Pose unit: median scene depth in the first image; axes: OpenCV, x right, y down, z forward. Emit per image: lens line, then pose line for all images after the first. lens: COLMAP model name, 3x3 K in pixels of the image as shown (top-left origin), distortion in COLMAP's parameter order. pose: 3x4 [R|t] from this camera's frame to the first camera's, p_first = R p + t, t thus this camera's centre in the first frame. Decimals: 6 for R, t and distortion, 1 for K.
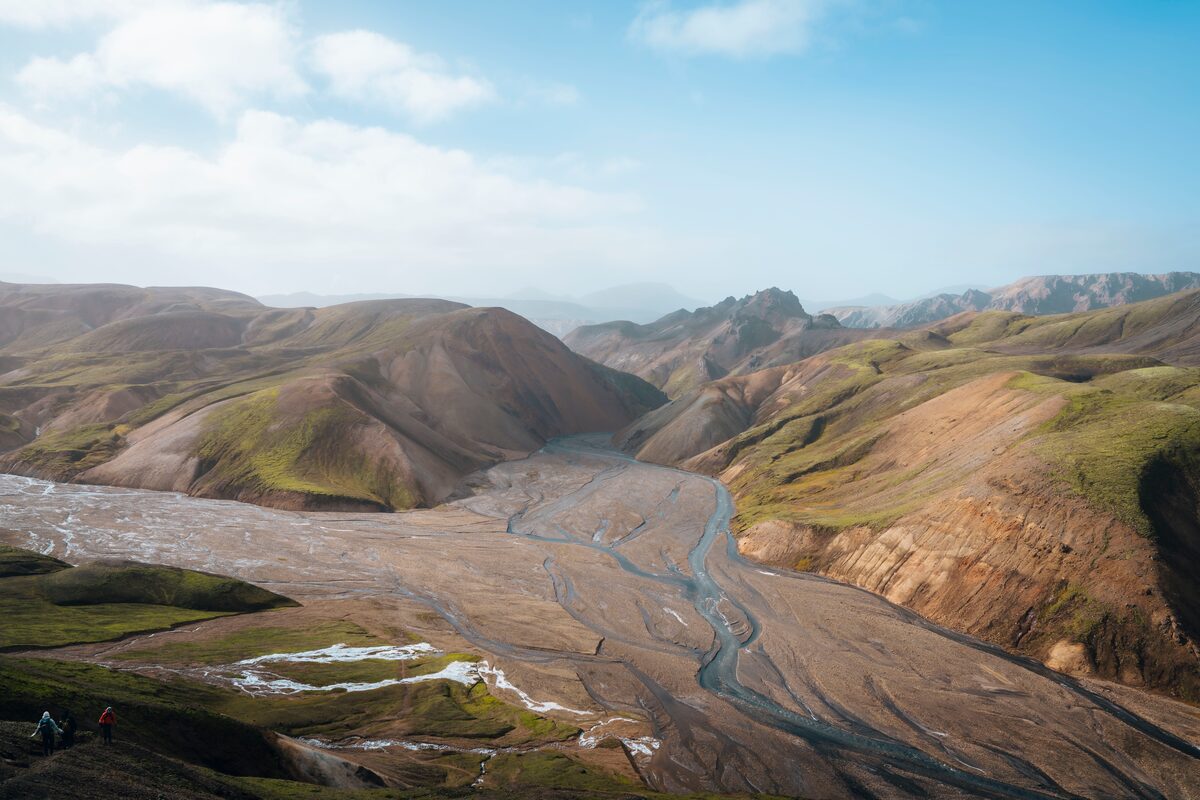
lens RADIAL K [[825.6, 0, 600.0], [0, 825.6, 400.0], [0, 0, 1]] dist [-0.102135, 0.075808]
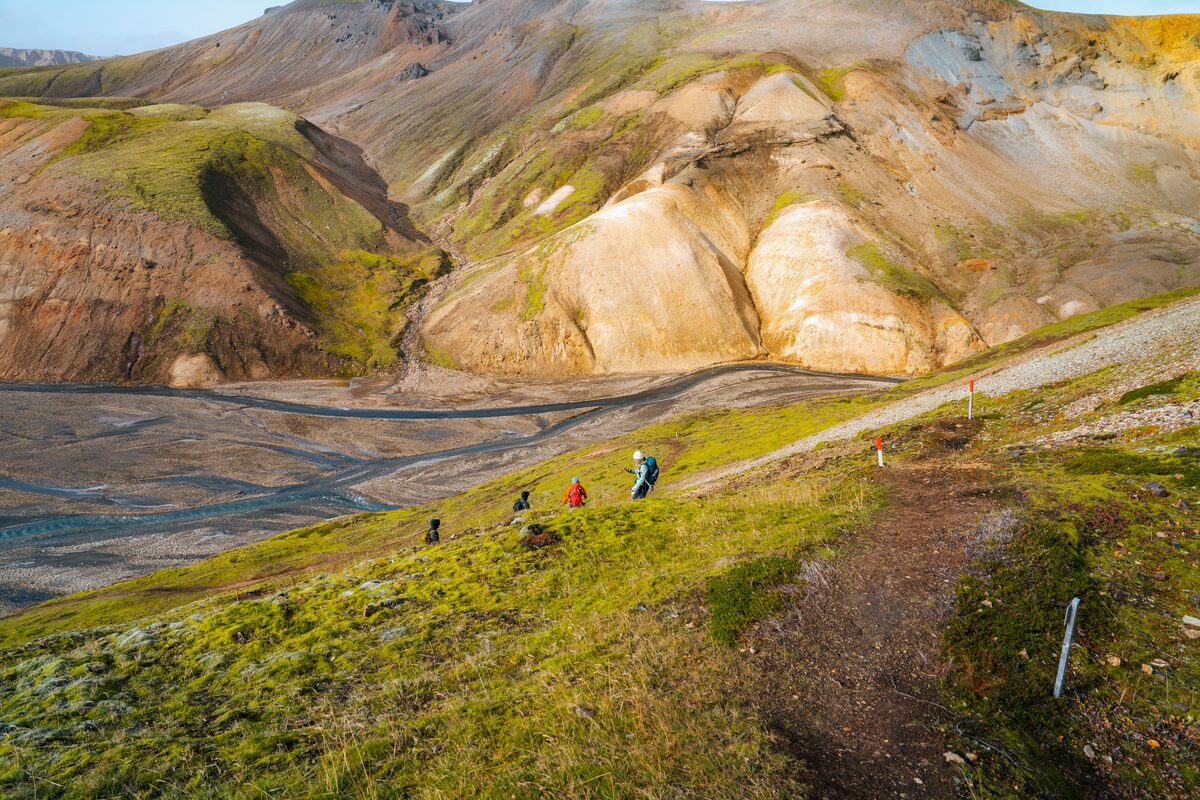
lens RADIAL K [[825.6, 0, 600.0], [0, 825.6, 400.0], [0, 0, 1]] dist [-0.102135, 0.075808]
pose [[0.441295, -0.276885, 0.853577, 0.011881], [0.032504, 0.955515, 0.293147, 0.087163], [-0.896773, -0.101620, 0.430664, 0.174517]]
